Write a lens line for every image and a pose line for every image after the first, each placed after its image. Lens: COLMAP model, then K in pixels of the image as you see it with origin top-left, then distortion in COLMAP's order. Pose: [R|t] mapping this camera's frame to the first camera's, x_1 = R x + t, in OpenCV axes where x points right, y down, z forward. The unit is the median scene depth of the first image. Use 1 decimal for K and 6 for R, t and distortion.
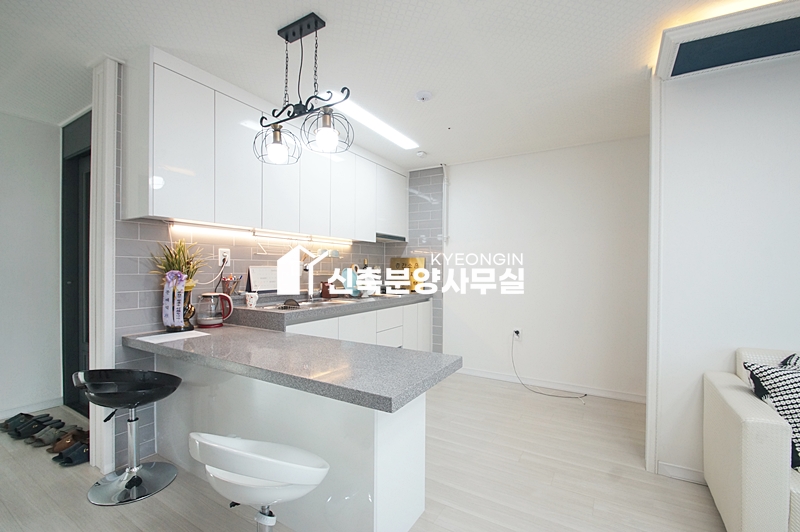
lens RADIAL K [[352.3, 0, 404.9], [0, 352.3, 264.8], [0, 0, 1]] dist [-0.004802, -0.005434]
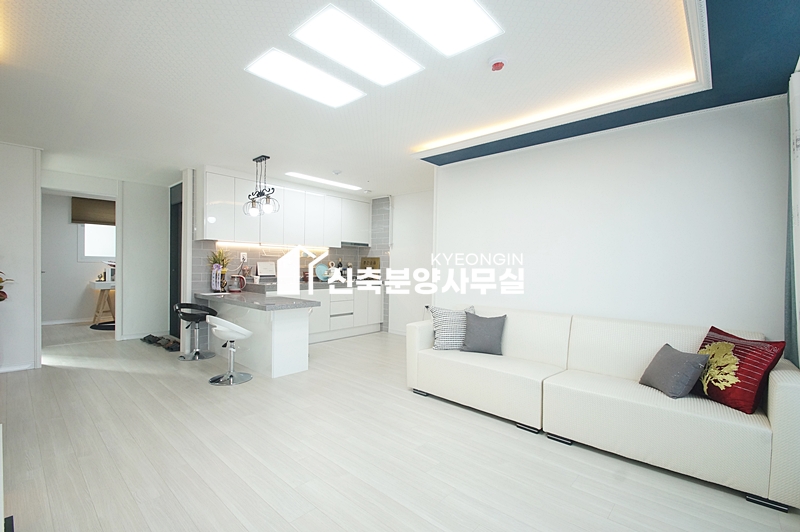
lens RADIAL K [[352.3, 0, 402.6], [0, 352.3, 264.7], [0, 0, 1]] dist [-0.004802, -0.005434]
pose [[0.984030, 0.007197, -0.177856, 0.743592], [-0.006419, 0.999967, 0.004951, 0.004696], [0.177886, -0.003731, 0.984044, -0.801062]]
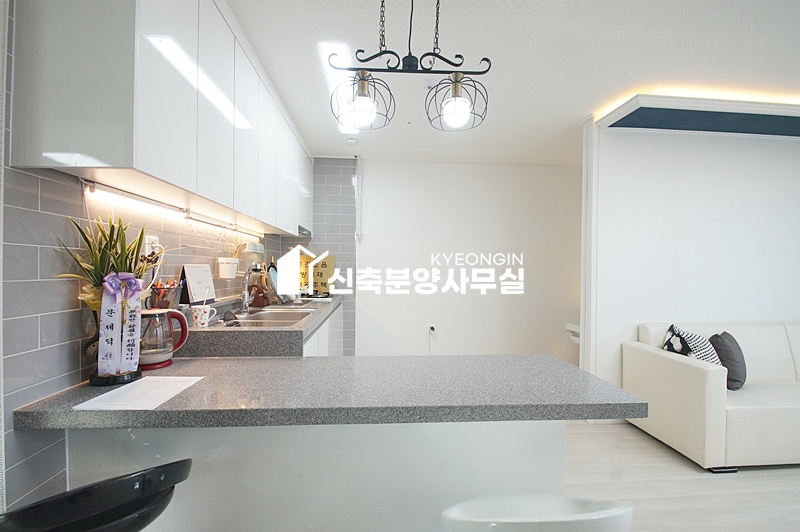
lens RADIAL K [[352.3, 0, 402.9], [0, 352.3, 266.4], [0, 0, 1]] dist [-0.004802, -0.005434]
pose [[0.825768, 0.005257, 0.563986, -0.549076], [-0.011194, 0.999912, 0.007070, -0.001936], [-0.563900, -0.012151, 0.825754, 0.271928]]
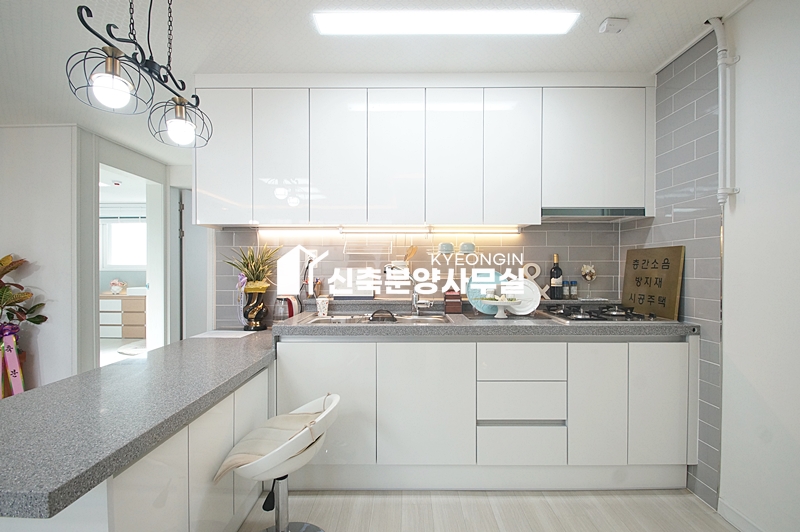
lens RADIAL K [[352.3, 0, 402.2], [0, 352.3, 269.6], [0, 0, 1]] dist [-0.004802, -0.005434]
pose [[0.496548, -0.001115, -0.868008, 0.480195], [0.013469, 0.999889, 0.006420, 0.005424], [0.867905, -0.014880, 0.496508, 0.813518]]
